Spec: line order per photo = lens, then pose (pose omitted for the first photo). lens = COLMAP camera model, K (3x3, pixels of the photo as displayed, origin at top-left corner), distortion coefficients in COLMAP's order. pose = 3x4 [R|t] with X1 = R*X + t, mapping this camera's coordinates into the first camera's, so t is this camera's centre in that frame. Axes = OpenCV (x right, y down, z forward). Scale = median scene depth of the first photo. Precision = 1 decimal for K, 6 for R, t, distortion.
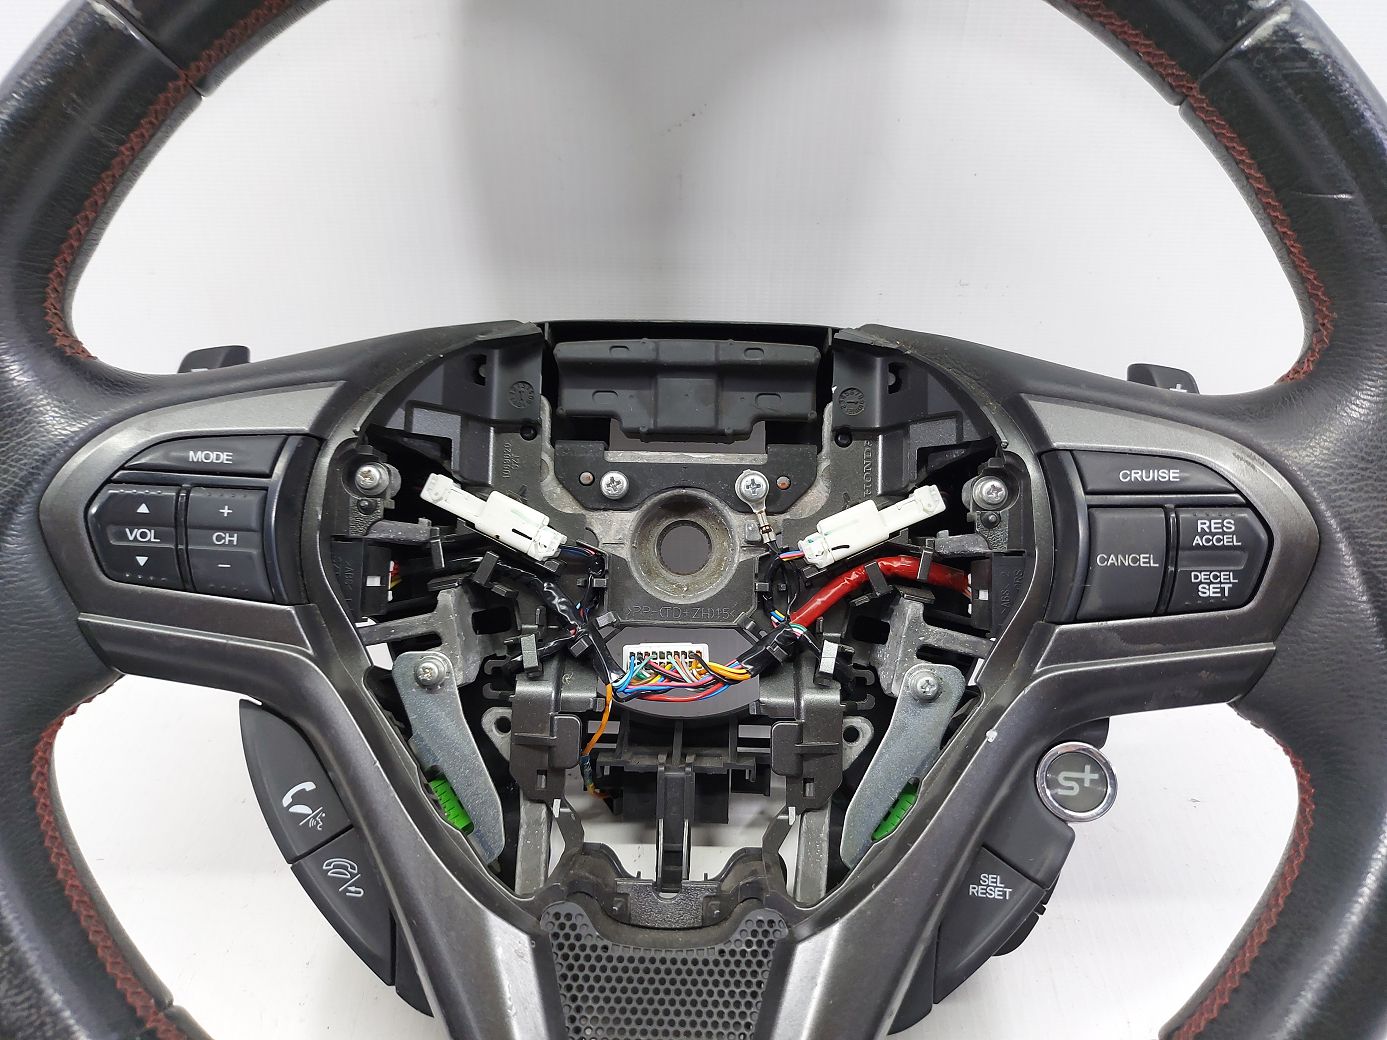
lens RADIAL K [[1057.0, 0, 693.5], [0, 1057.0, 520.0], [0, 0, 1]] dist [0.036644, -0.083410]
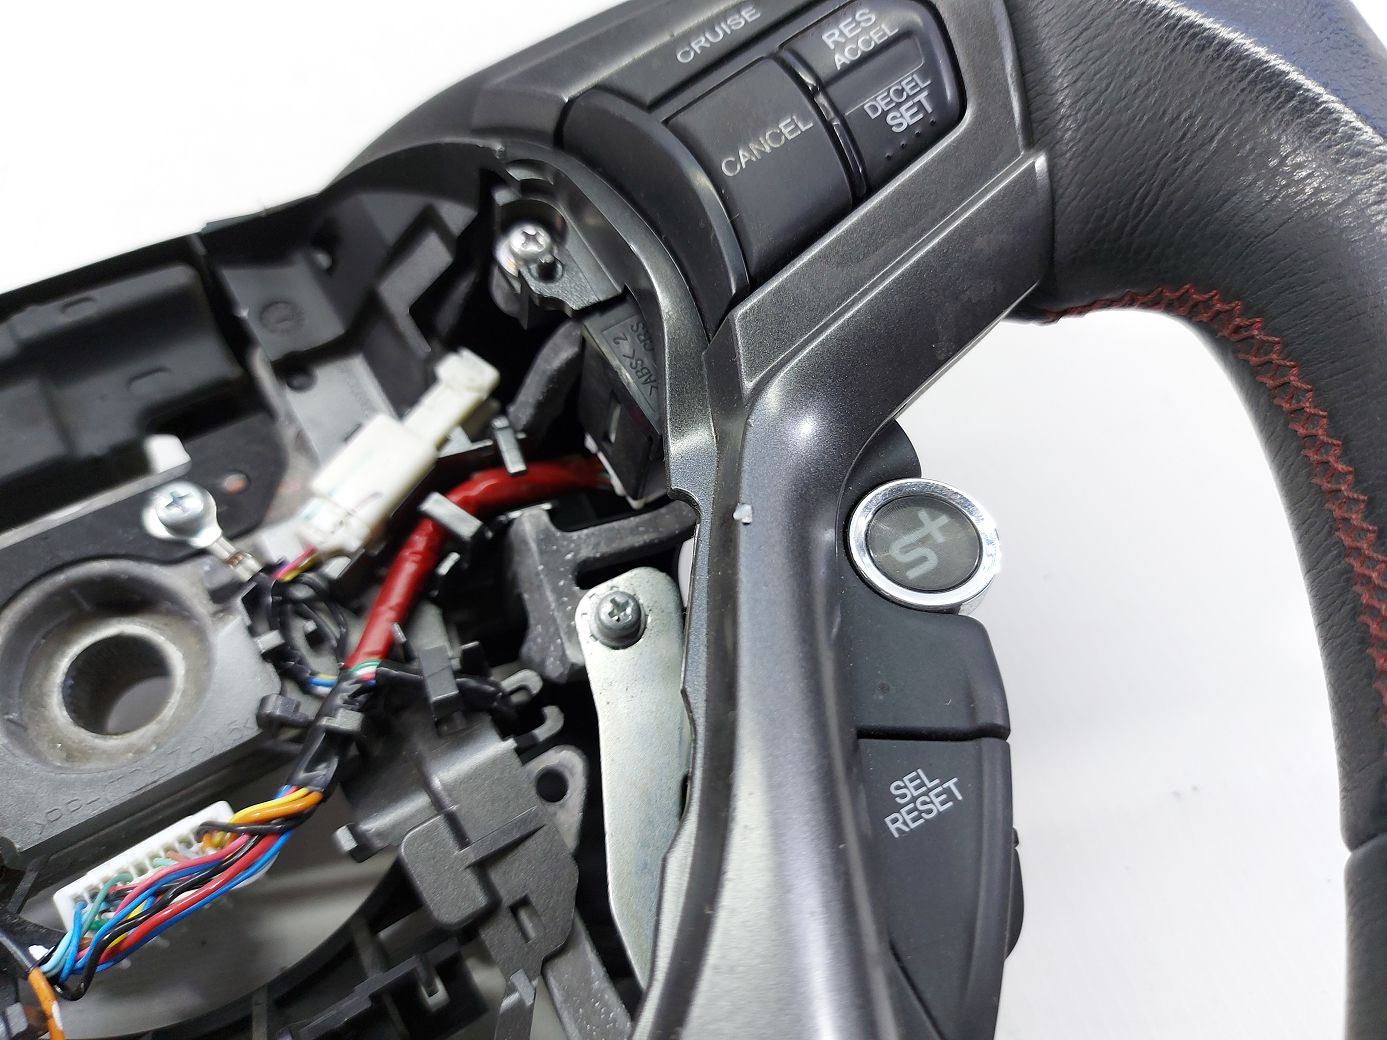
lens RADIAL K [[1057.0, 0, 693.5], [0, 1057.0, 520.0], [0, 0, 1]] dist [0.036644, -0.083410]
pose [[0.814058, -0.426761, 0.393935, 0.056707], [0.530907, 0.821804, -0.206824, 0.247190], [-0.235473, 0.377510, 0.895566, 0.476916]]
